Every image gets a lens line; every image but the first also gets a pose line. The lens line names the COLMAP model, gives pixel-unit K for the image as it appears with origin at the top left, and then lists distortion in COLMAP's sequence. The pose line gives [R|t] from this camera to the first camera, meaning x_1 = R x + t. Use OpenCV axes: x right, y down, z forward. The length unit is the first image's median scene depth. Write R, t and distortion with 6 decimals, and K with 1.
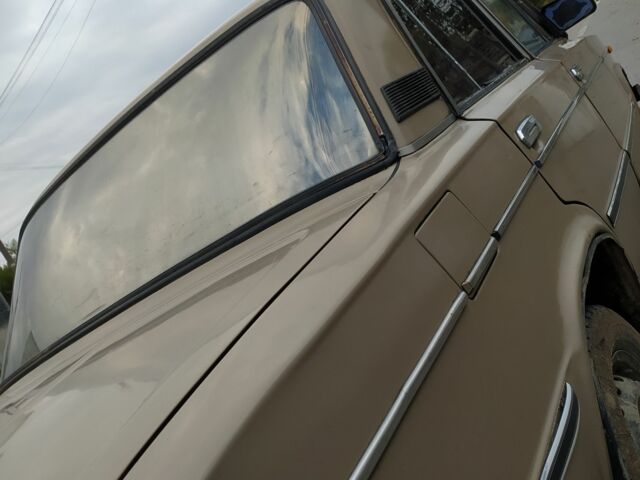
lens RADIAL K [[604.1, 0, 320.0], [0, 604.1, 240.0], [0, 0, 1]] dist [0.010761, 0.000600]
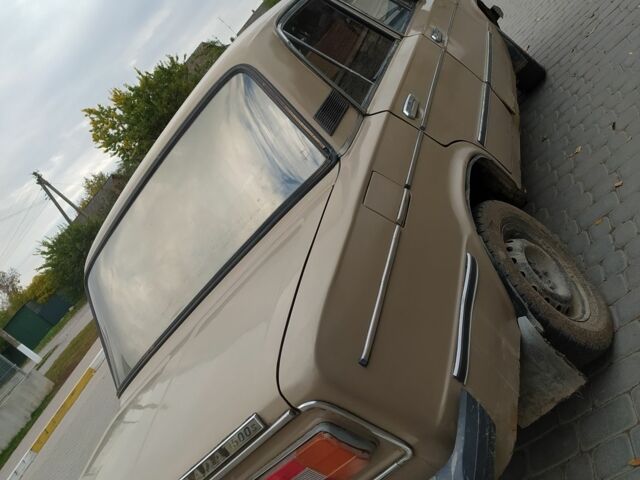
lens RADIAL K [[604.1, 0, 320.0], [0, 604.1, 240.0], [0, 0, 1]] dist [0.010761, 0.000600]
pose [[0.944203, -0.323950, 0.059478, -0.082636], [0.318831, 0.944284, 0.081699, -0.071379], [-0.082630, -0.058177, 0.994881, -0.603946]]
